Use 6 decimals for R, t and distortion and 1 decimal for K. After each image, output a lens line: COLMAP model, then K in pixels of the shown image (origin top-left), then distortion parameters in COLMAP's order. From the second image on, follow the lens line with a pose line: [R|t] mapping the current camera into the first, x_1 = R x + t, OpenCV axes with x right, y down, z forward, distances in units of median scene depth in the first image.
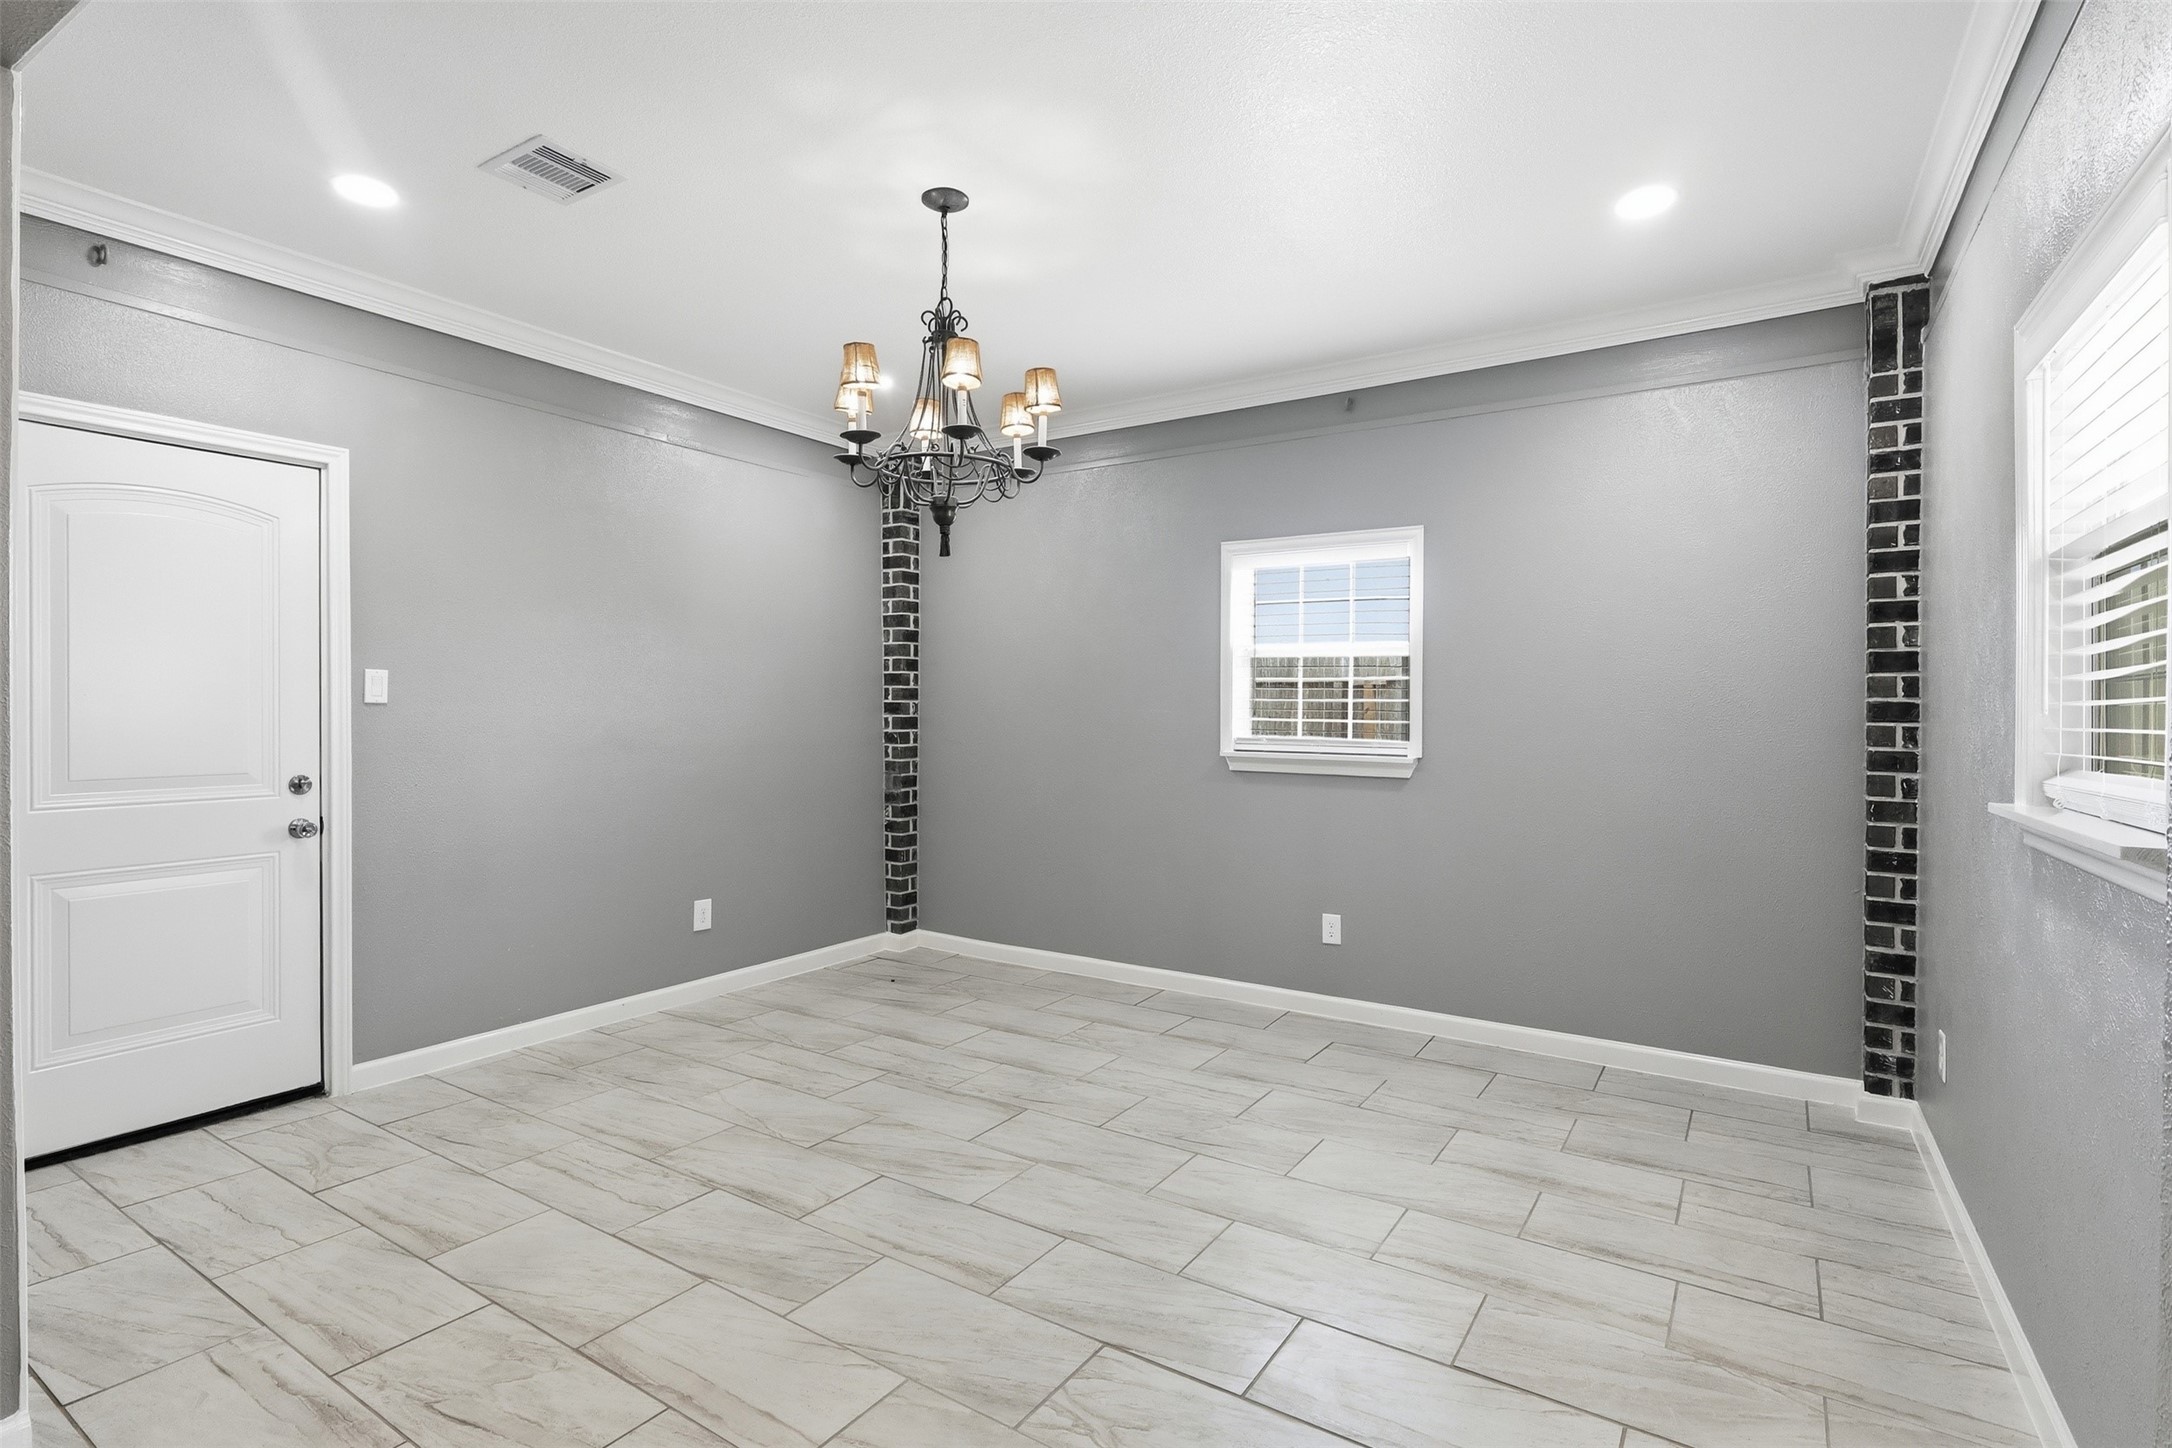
lens RADIAL K [[1050.6, 0, 1075.2], [0, 1050.6, 716.3], [0, 0, 1]] dist [-0.001143, -0.000042]
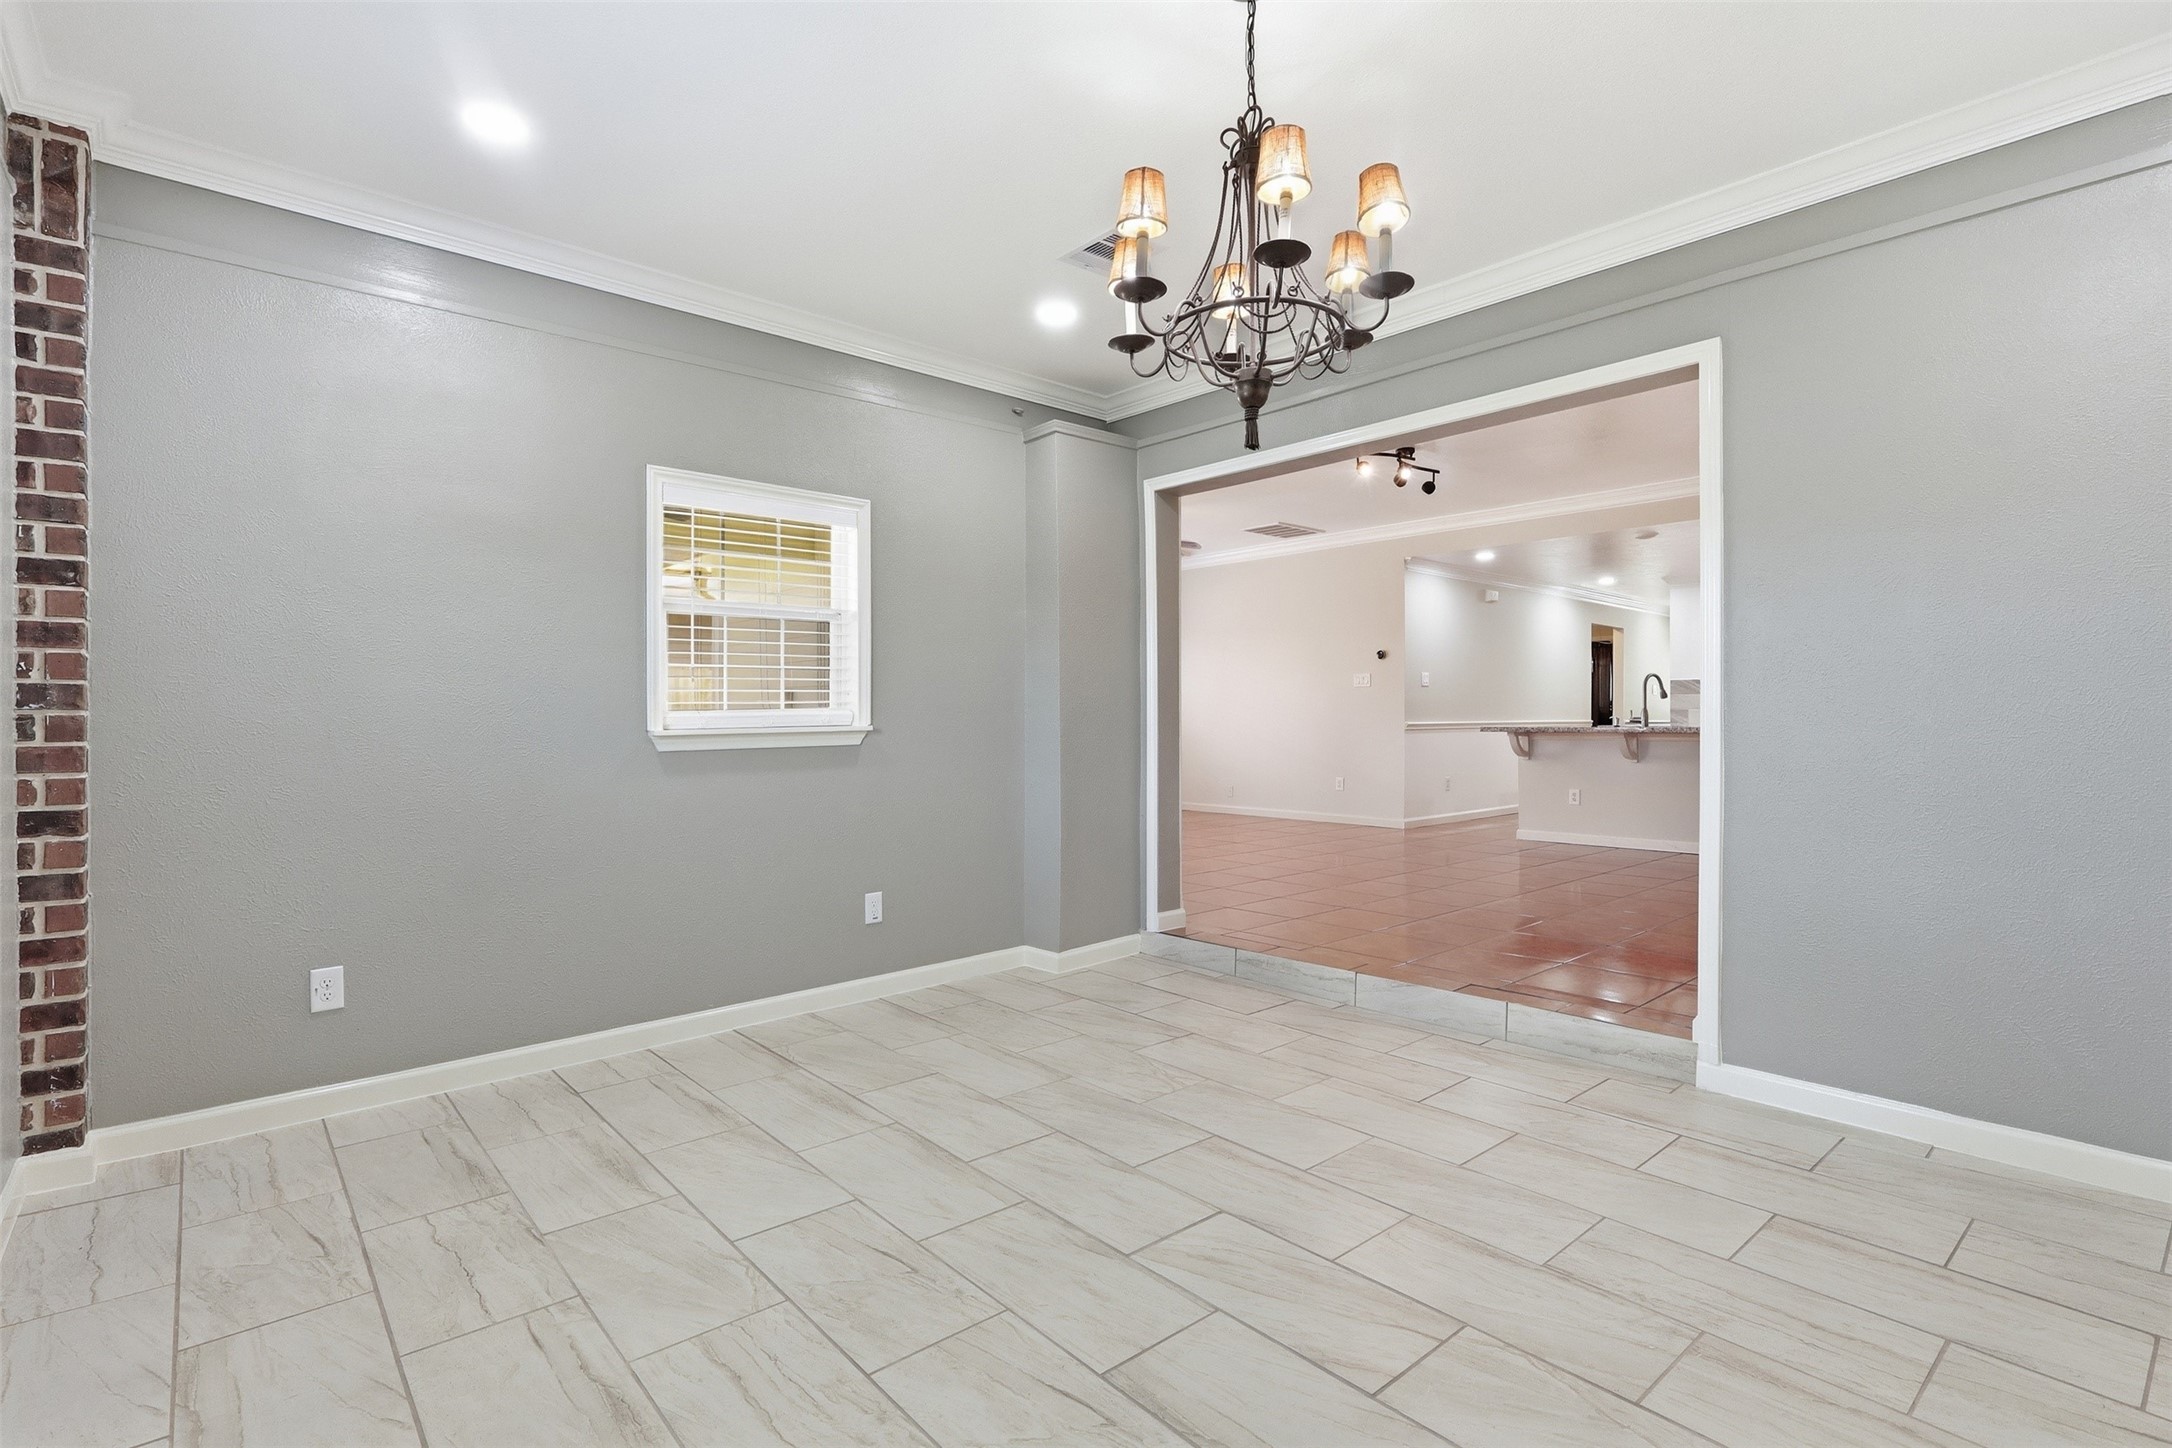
lens RADIAL K [[1050.6, 0, 1075.2], [0, 1050.6, 716.3], [0, 0, 1]] dist [-0.001143, -0.000042]
pose [[-0.961295, -0.000476, 0.275519, -0.214266], [0.001530, 0.999974, 0.007068, 0.032502], [-0.275516, 0.007216, -0.961270, 1.792184]]
